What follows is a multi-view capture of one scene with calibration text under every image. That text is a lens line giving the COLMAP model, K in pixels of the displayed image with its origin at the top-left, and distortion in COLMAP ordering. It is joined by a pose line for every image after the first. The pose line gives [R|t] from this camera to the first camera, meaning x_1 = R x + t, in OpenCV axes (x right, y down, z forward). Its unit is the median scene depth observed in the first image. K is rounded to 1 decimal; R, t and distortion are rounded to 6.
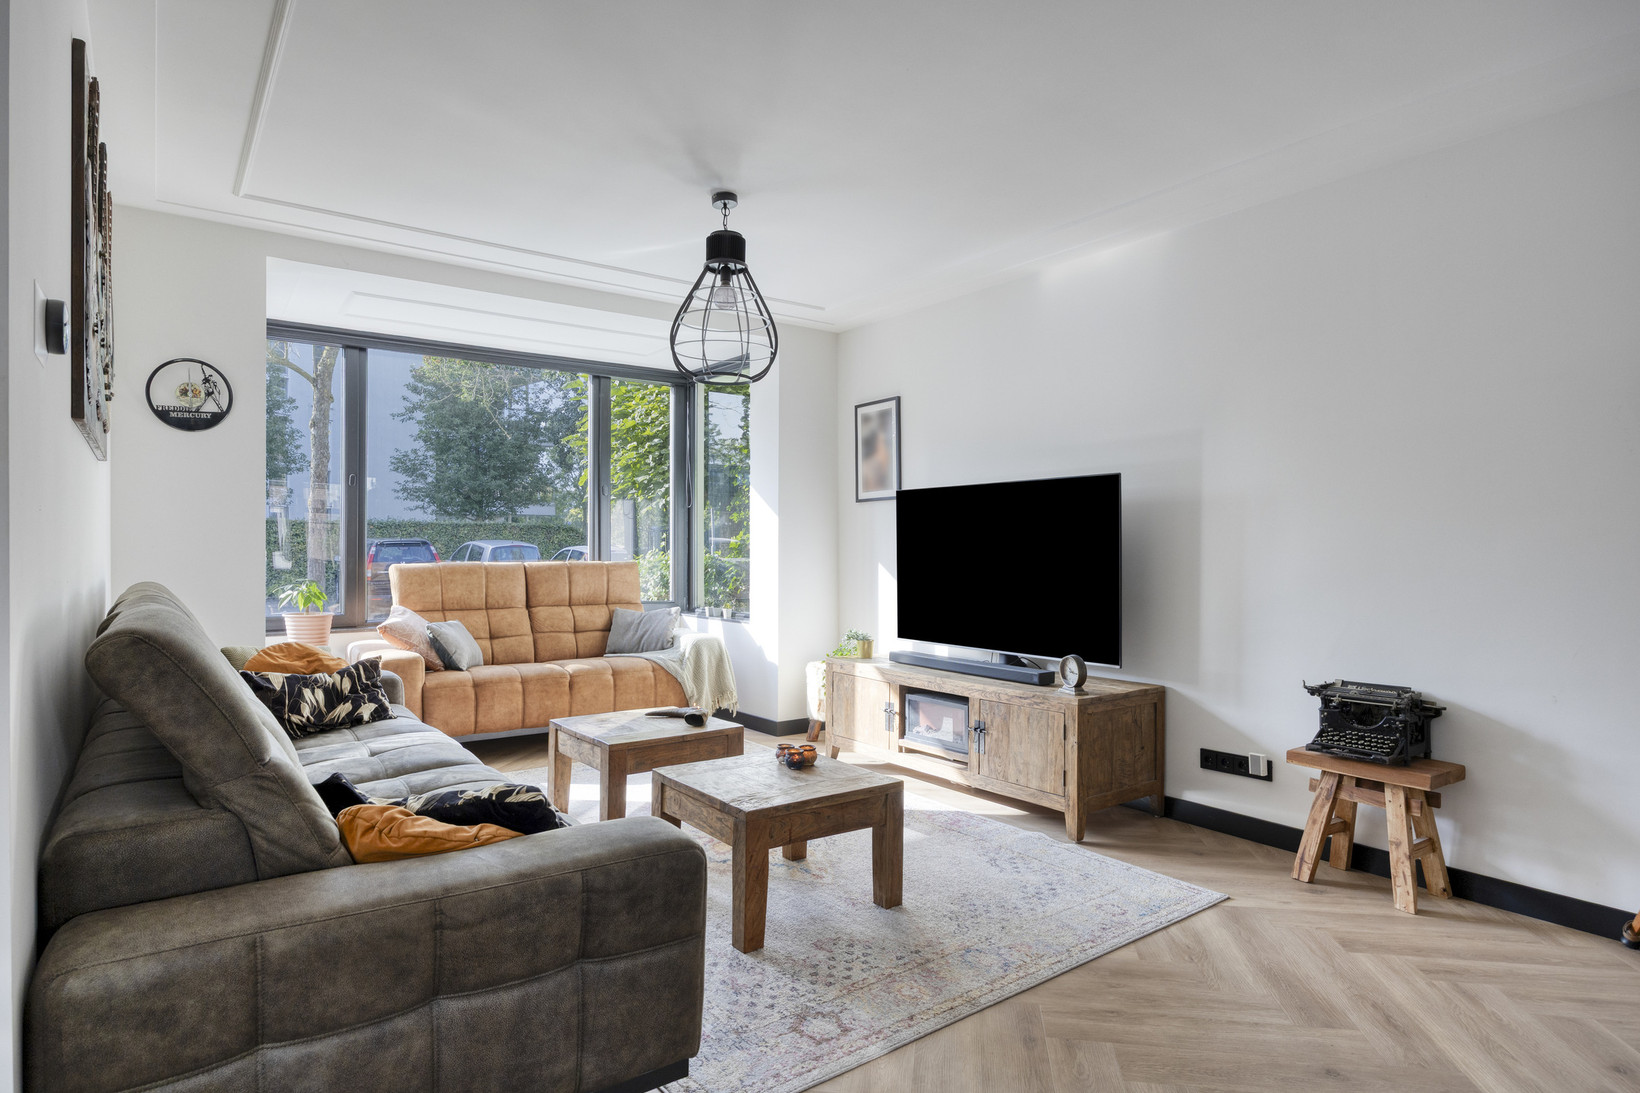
lens RADIAL K [[908.5, 0, 820.0], [0, 908.5, 546.5], [0, 0, 1]] dist [-0.004324, -0.001493]
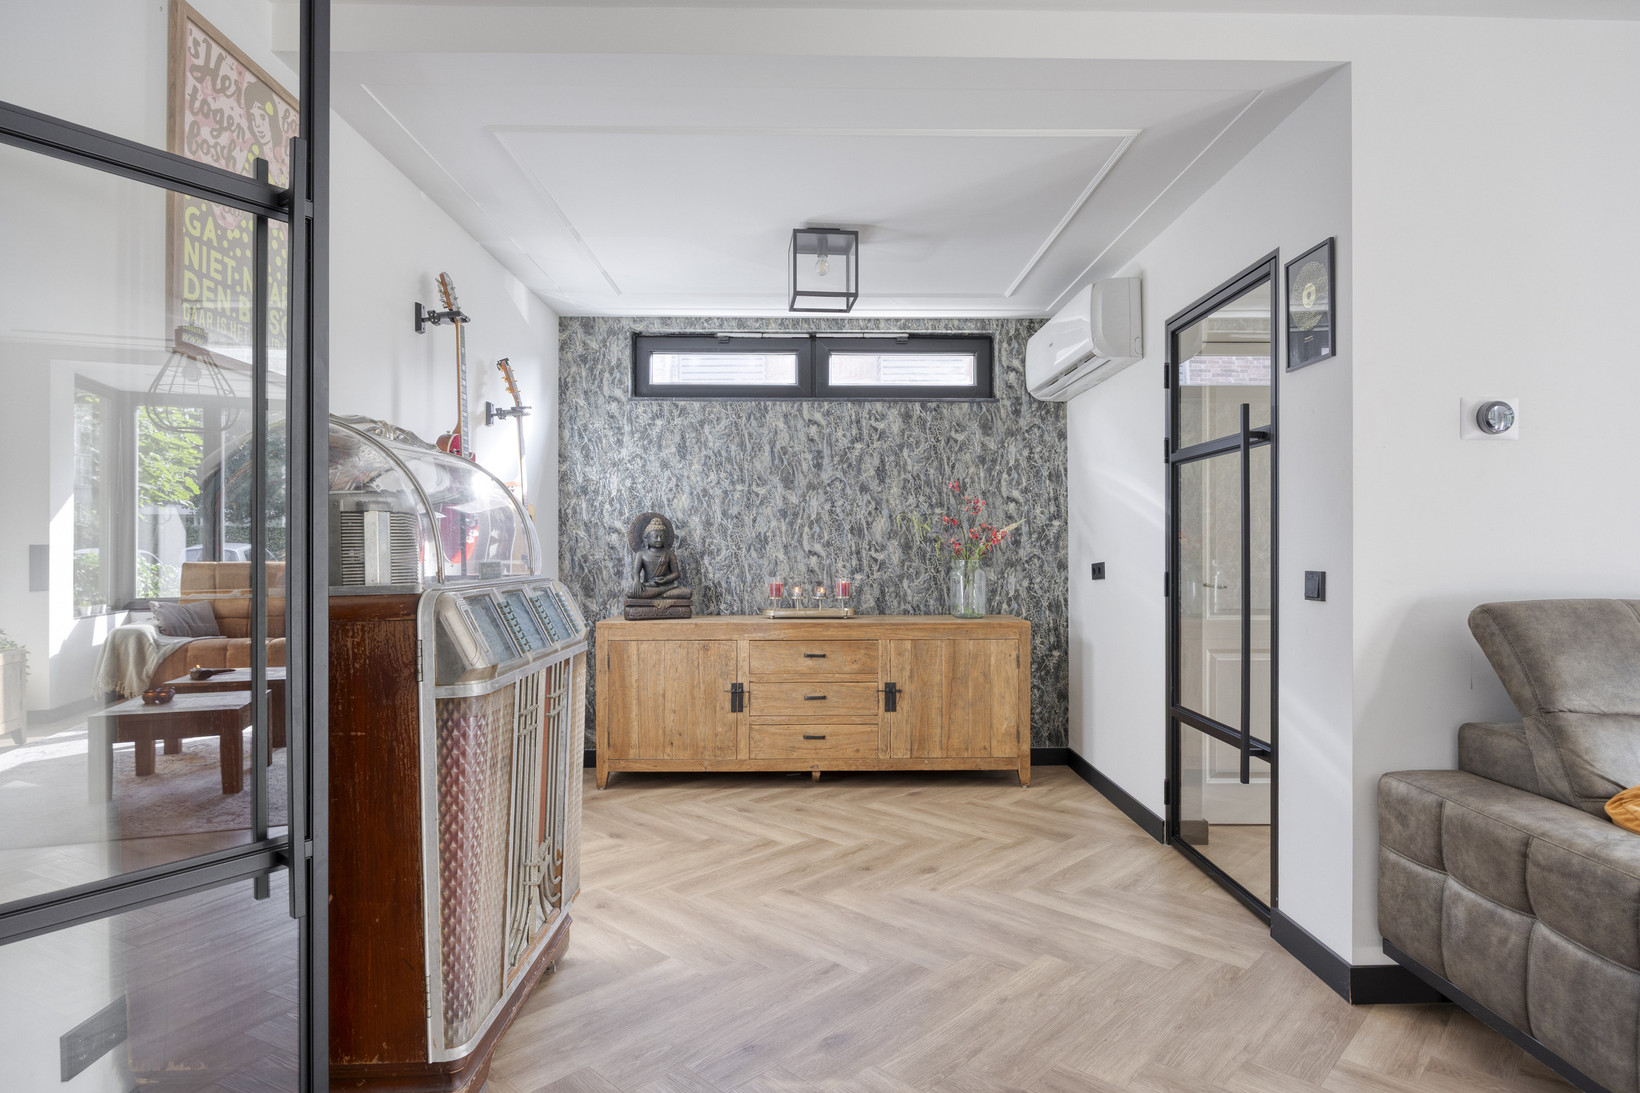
lens RADIAL K [[908.5, 0, 820.0], [0, 908.5, 546.5], [0, 0, 1]] dist [-0.004324, -0.001493]
pose [[-0.586353, -0.007584, -0.810020, 1.200225], [-0.000755, 0.999961, -0.008816, 0.004682], [0.810055, -0.004557, -0.586336, 0.973789]]
